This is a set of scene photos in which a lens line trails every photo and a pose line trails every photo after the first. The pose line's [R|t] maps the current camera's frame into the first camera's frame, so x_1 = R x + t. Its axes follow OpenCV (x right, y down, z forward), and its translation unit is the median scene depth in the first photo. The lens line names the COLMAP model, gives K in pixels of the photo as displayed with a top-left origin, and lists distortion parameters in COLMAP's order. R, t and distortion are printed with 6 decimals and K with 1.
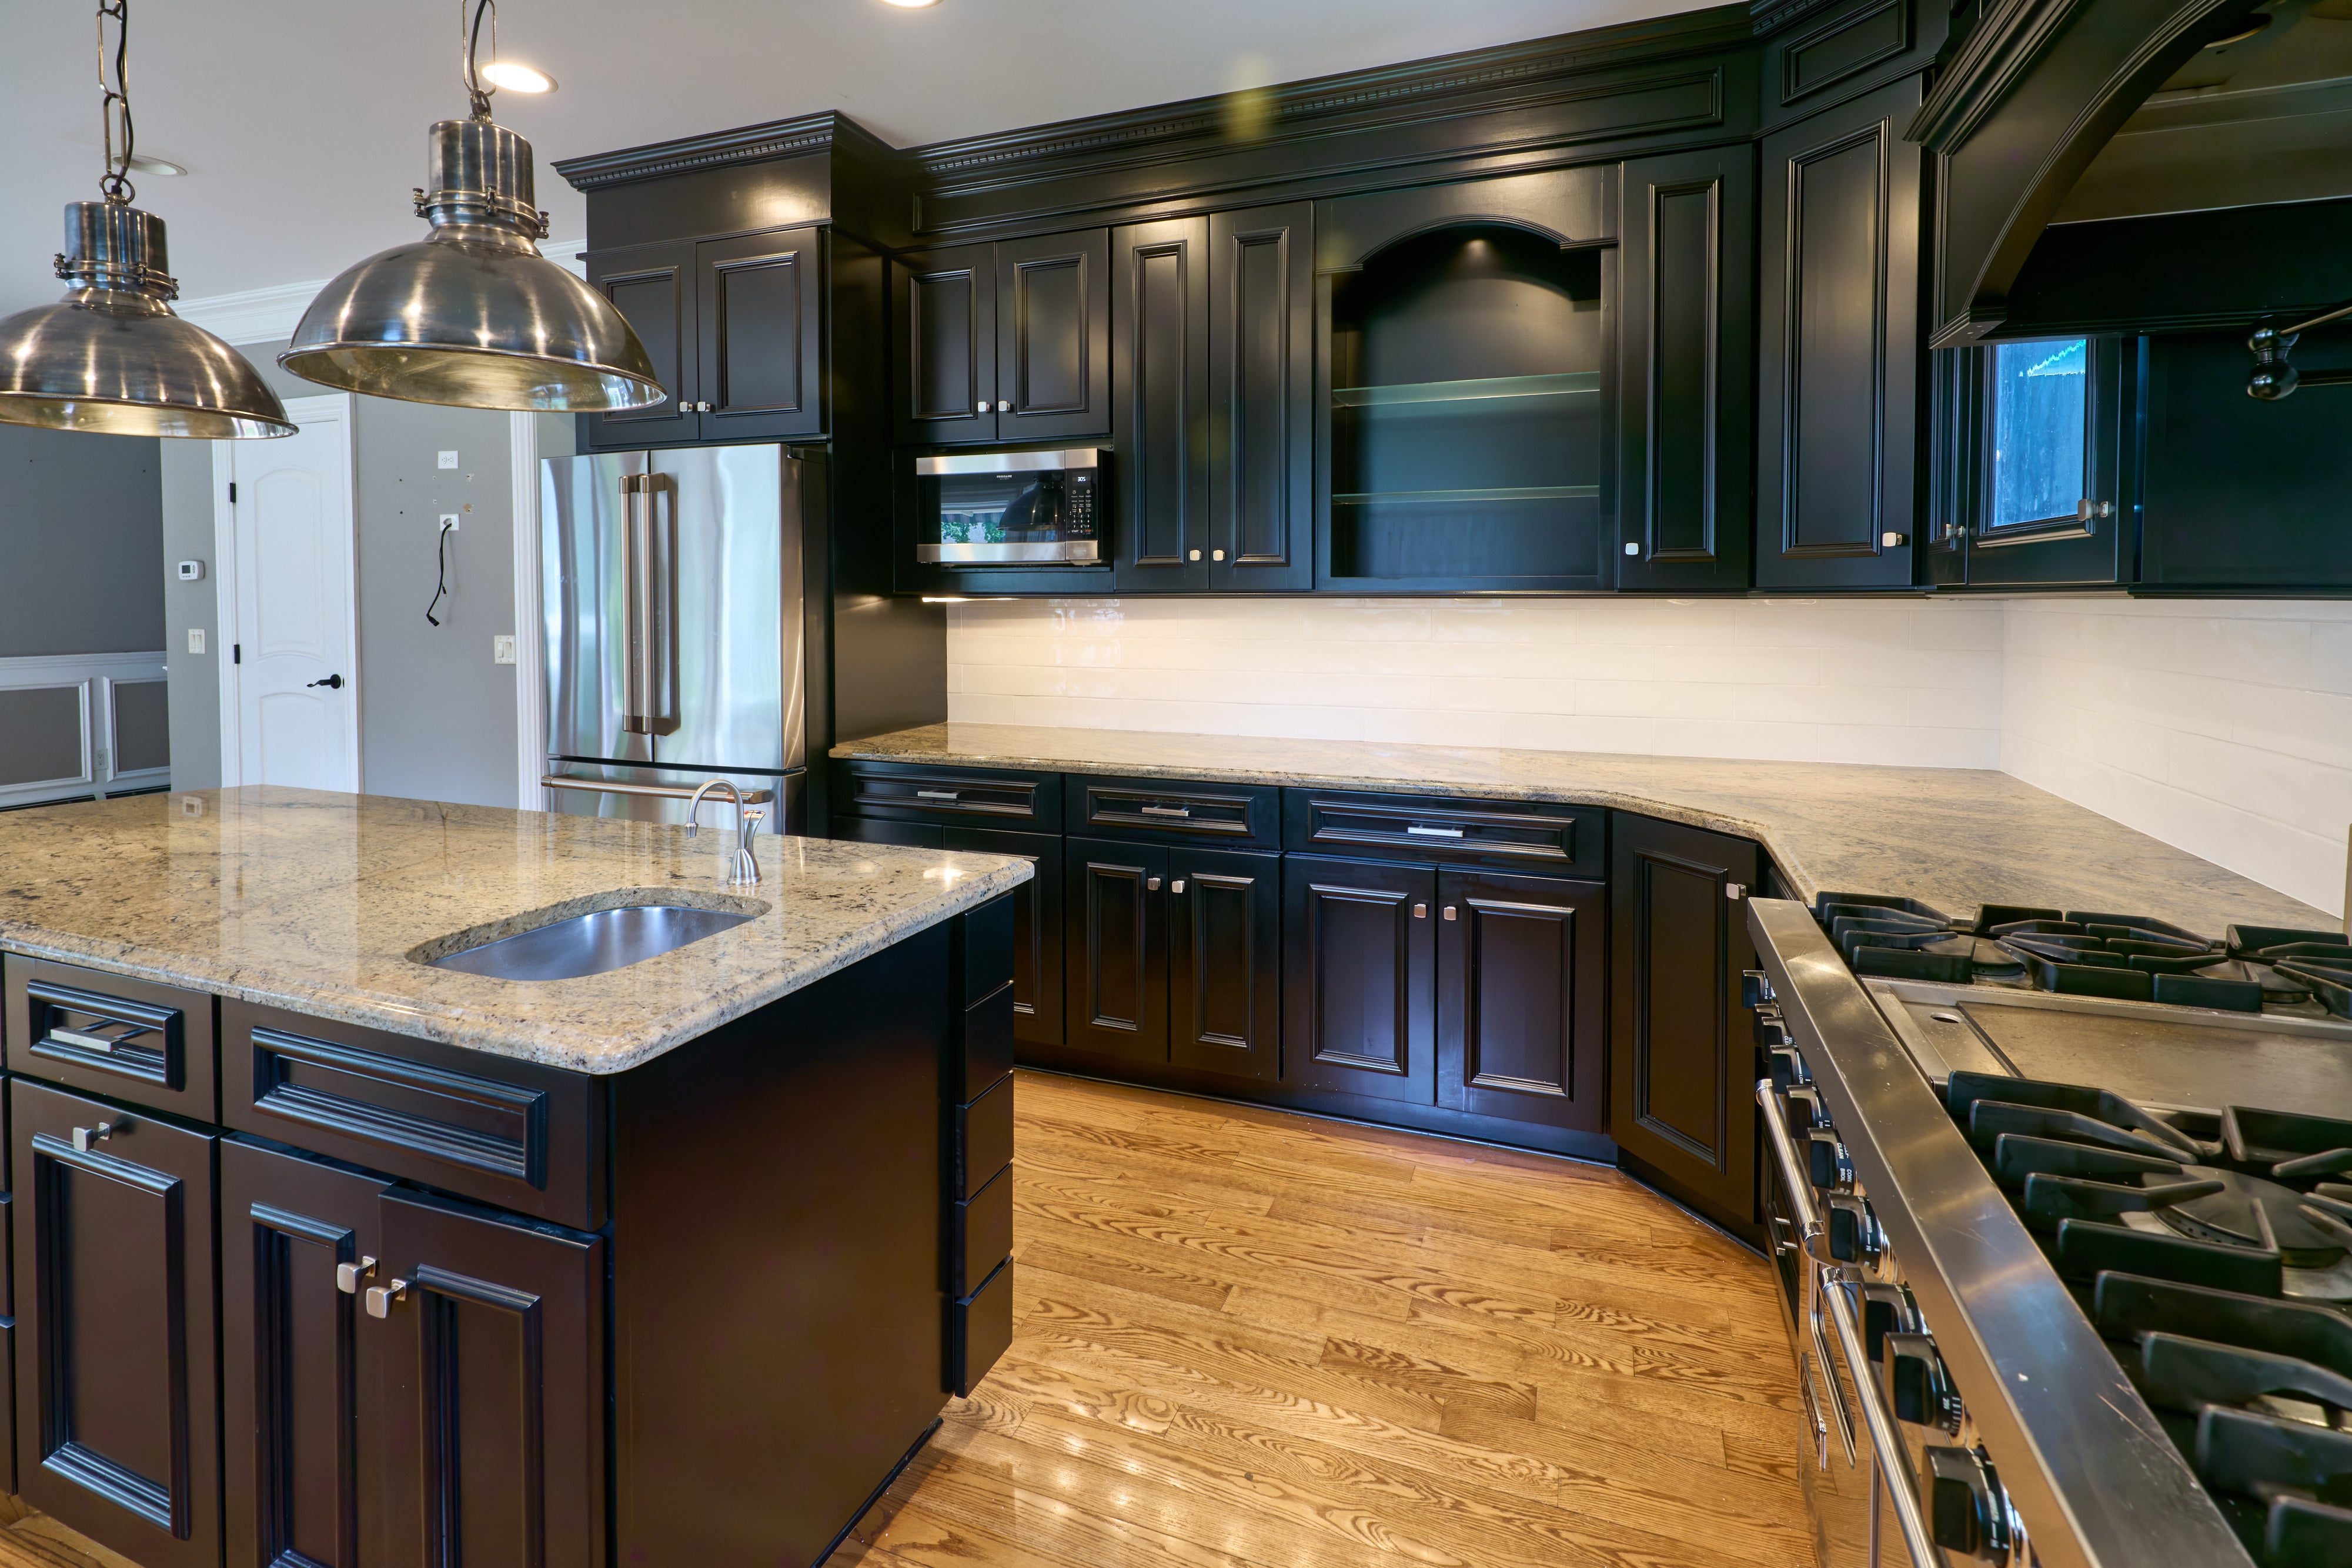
lens RADIAL K [[1104.9, 0, 1181.4], [0, 1104.9, 625.9], [0, 0, 1]] dist [-0.000659, -0.001512]
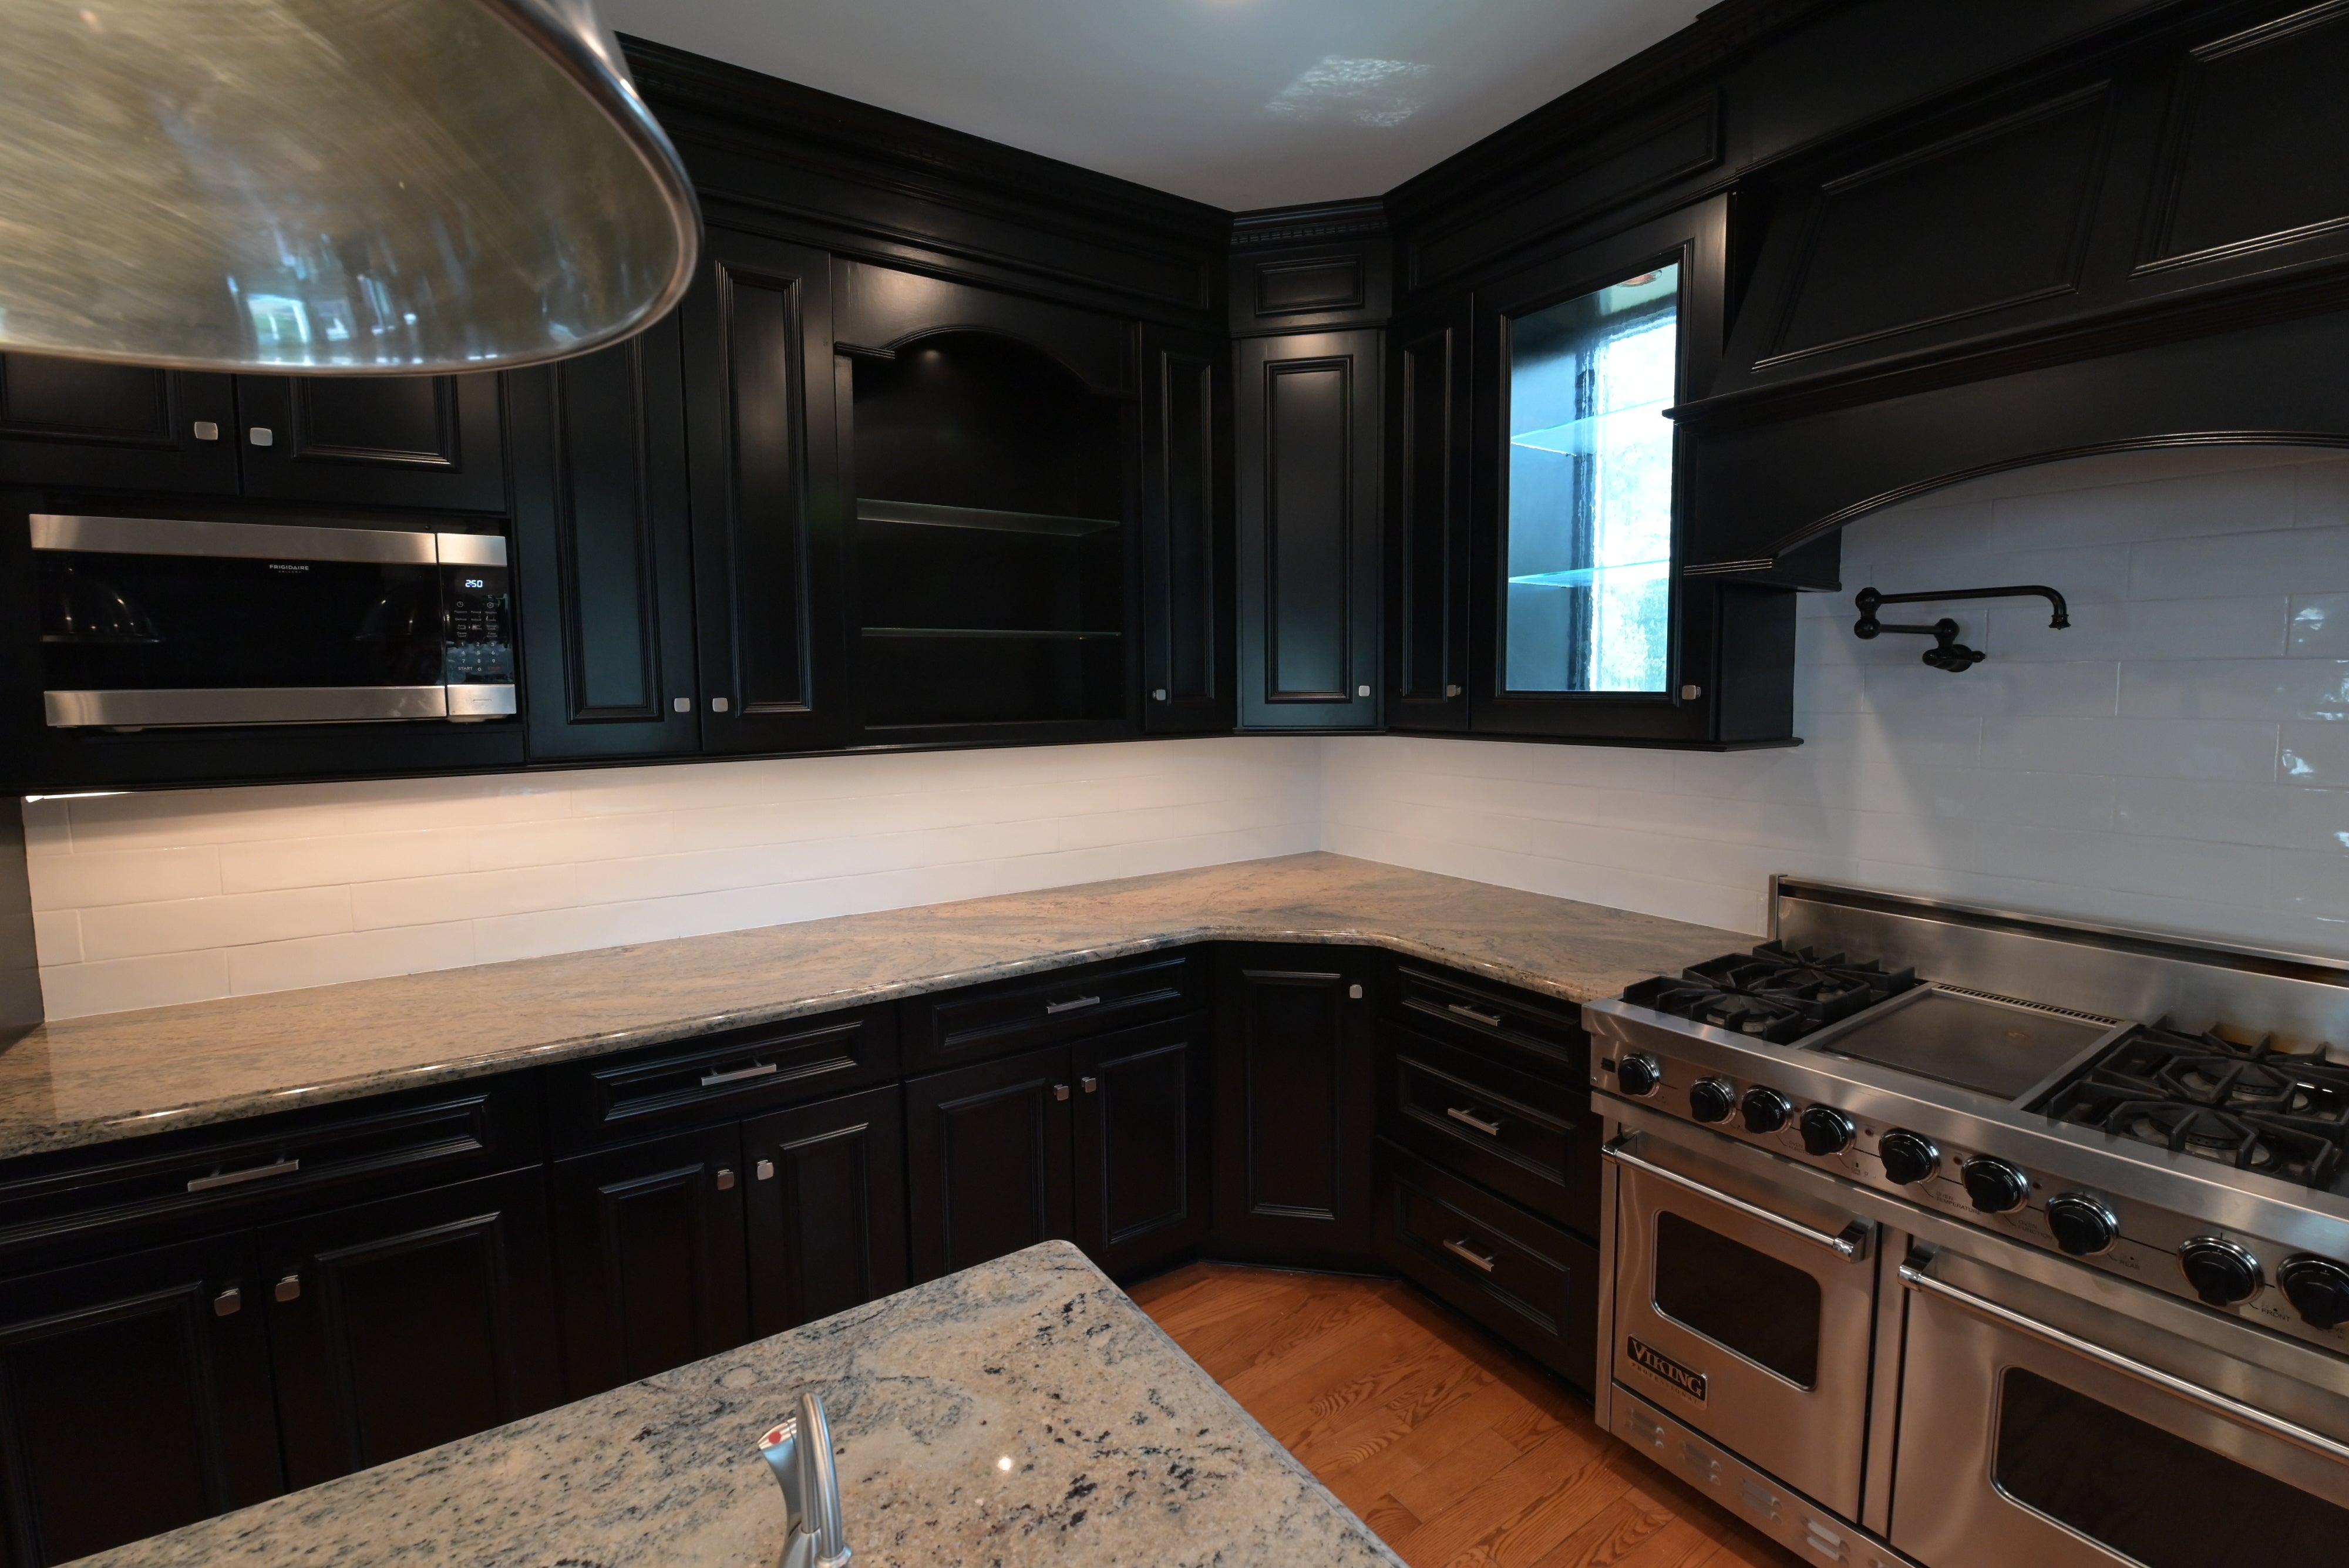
lens RADIAL K [[1004.3, 0, 1179.0], [0, 1004.3, 761.3], [0, 0, 1]] dist [-0.006602, -0.008449]
pose [[0.581371, -0.070272, 0.810598, -0.377392], [0.034614, 0.997497, 0.061649, -0.065142], [-0.812902, -0.007783, 0.582349, 0.422651]]
